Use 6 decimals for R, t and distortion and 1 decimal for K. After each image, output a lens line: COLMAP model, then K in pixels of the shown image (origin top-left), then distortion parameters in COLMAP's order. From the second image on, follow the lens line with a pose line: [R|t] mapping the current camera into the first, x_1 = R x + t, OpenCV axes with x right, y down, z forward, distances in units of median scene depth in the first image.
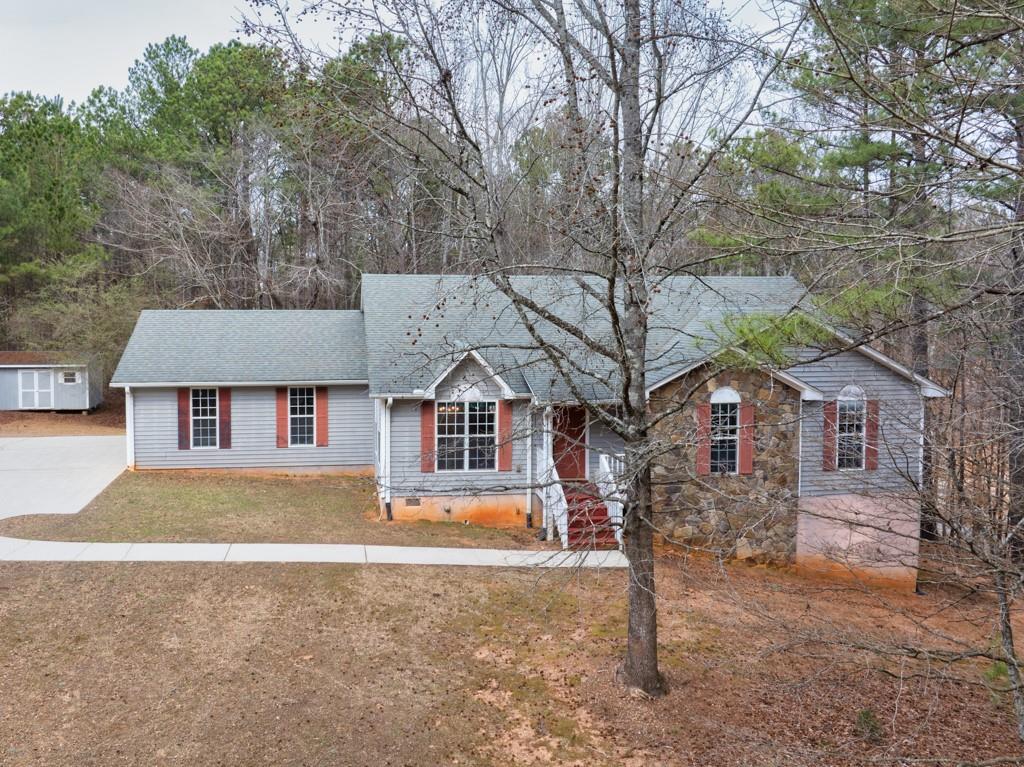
lens RADIAL K [[711.5, 0, 511.9], [0, 711.5, 303.1], [0, 0, 1]] dist [-0.029509, -0.002116]
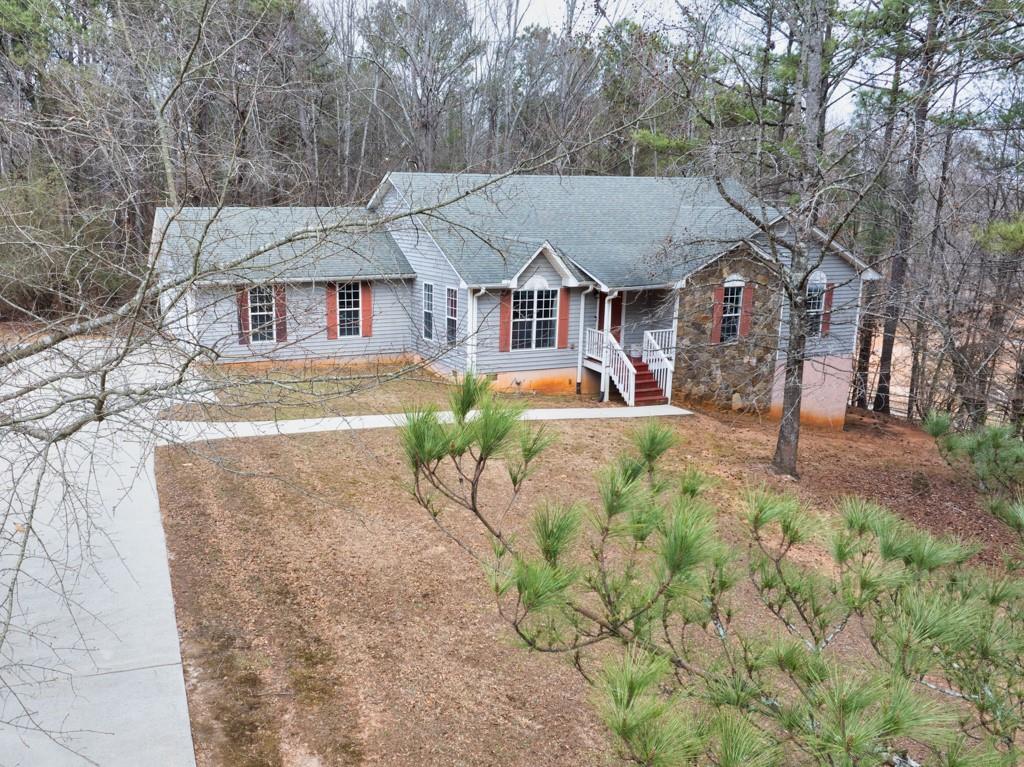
lens RADIAL K [[721.8, 0, 513.7], [0, 721.8, 377.4], [0, 0, 1]] dist [-0.028506, -0.002925]
pose [[0.975291, -0.051037, 0.214948, -0.348866], [-0.003539, 0.969216, 0.246187, -0.011290], [-0.220896, -0.240865, 0.945087, -0.126109]]
